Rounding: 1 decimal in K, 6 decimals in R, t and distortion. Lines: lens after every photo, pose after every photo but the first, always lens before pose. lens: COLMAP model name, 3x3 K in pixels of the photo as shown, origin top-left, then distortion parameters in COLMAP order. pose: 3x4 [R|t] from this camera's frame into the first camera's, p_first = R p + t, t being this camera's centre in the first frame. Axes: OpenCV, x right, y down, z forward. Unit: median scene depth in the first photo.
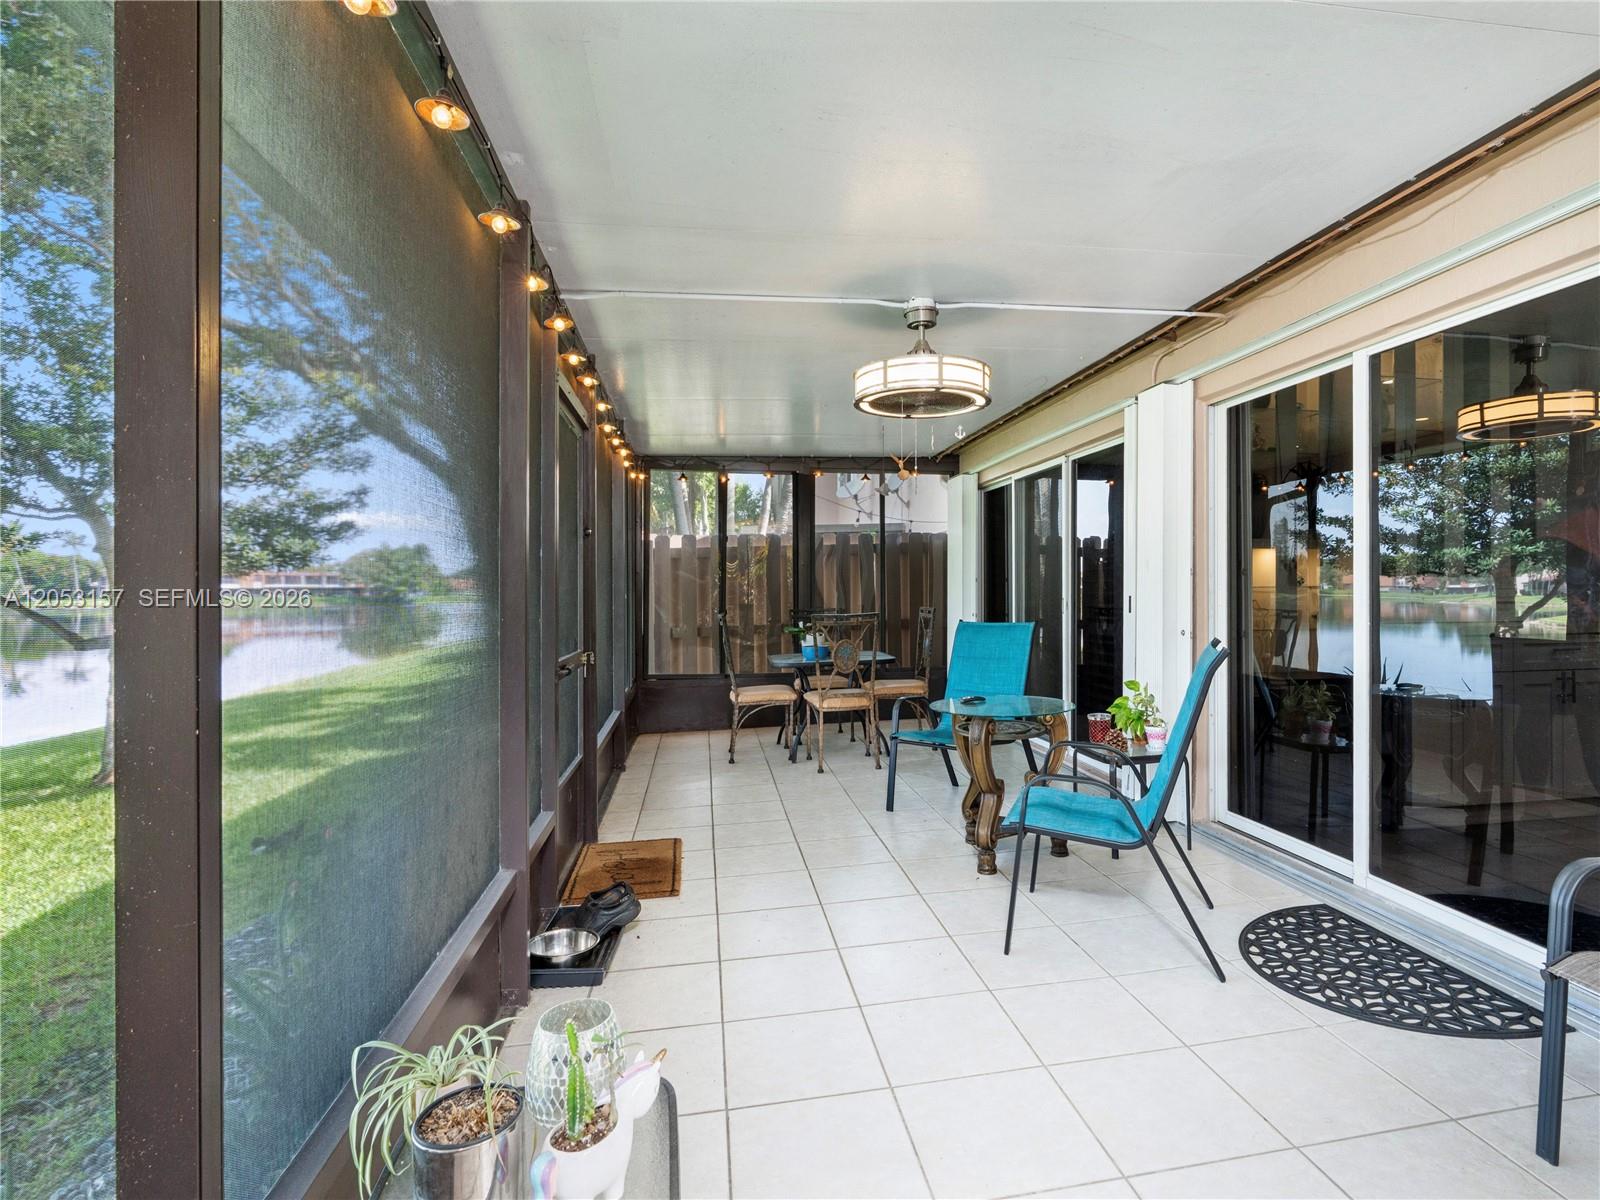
lens RADIAL K [[773.5, 0, 800.8], [0, 773.5, 594.7], [0, 0, 1]] dist [-0.015416, 0.004201]
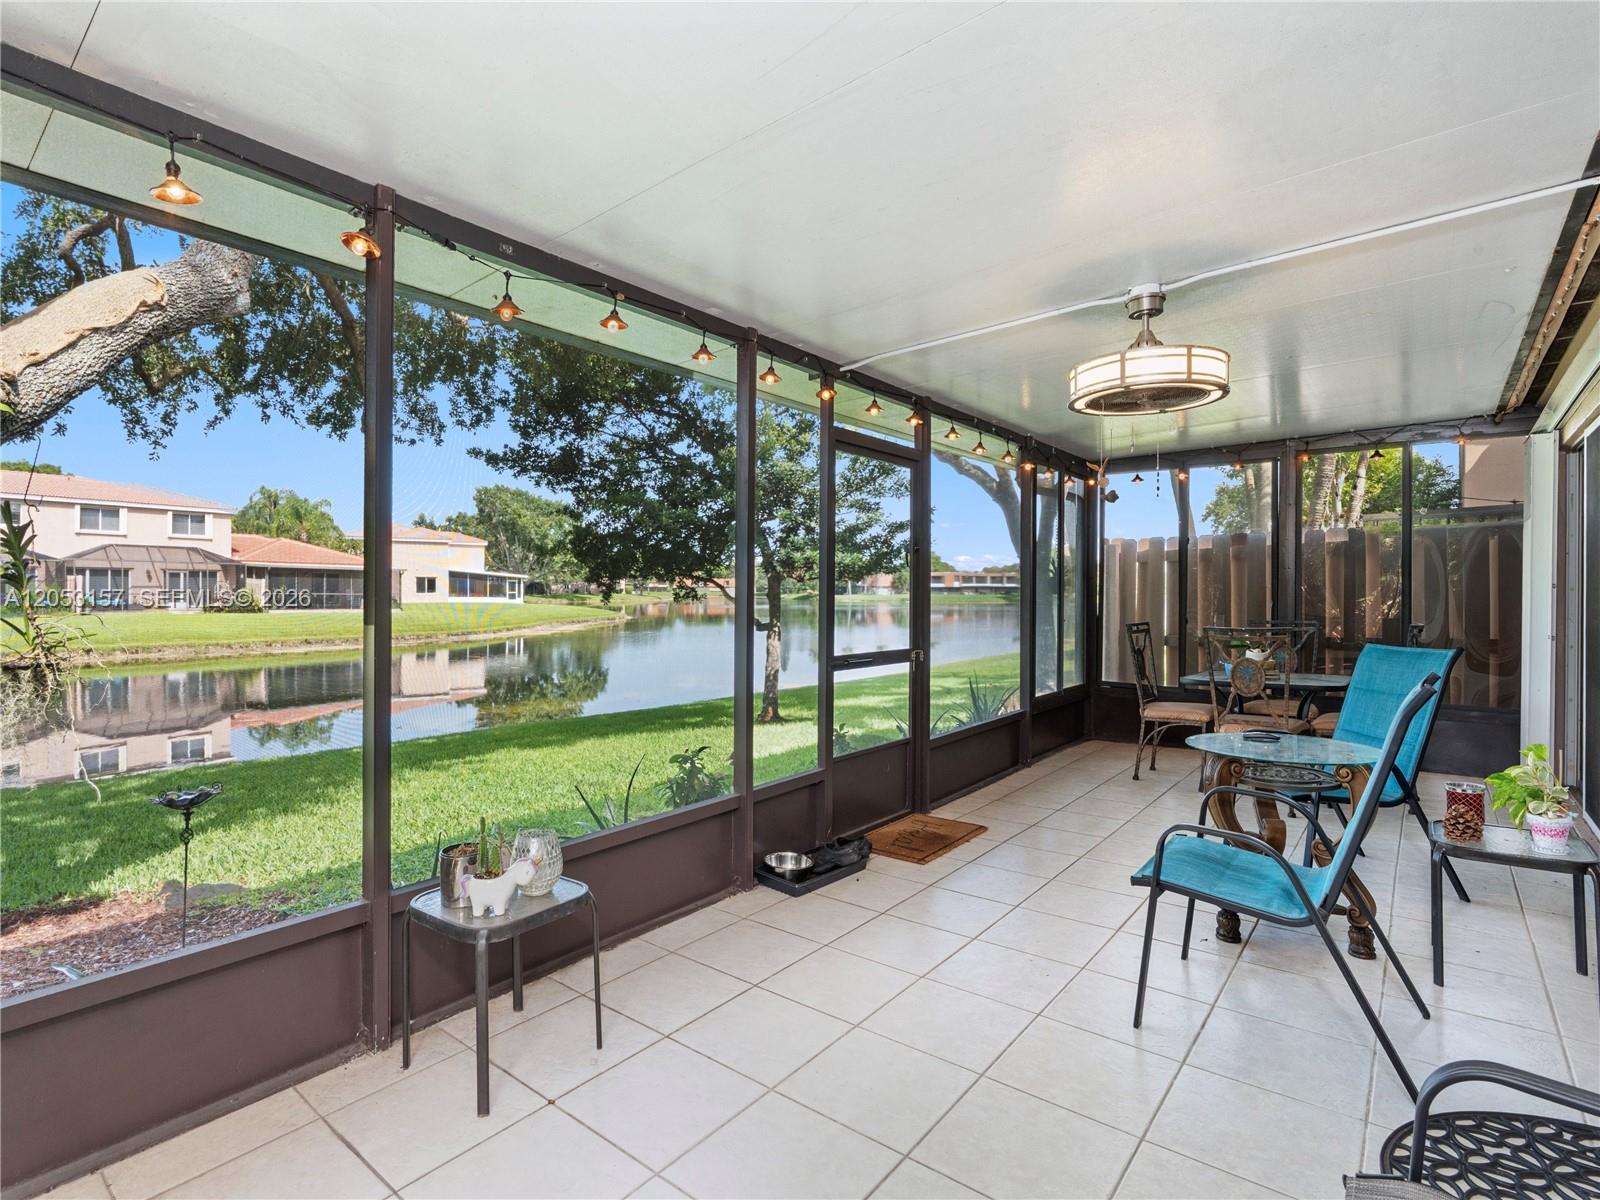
lens RADIAL K [[807.6, 0, 822.0], [0, 807.6, 597.6], [0, 0, 1]] dist [-0.014749, 0.007315]
pose [[0.658263, 0.011601, -0.752699, 0.561693], [-0.007015, 0.999932, 0.009277, -0.018499], [0.752756, -0.000827, 0.658300, 0.077302]]
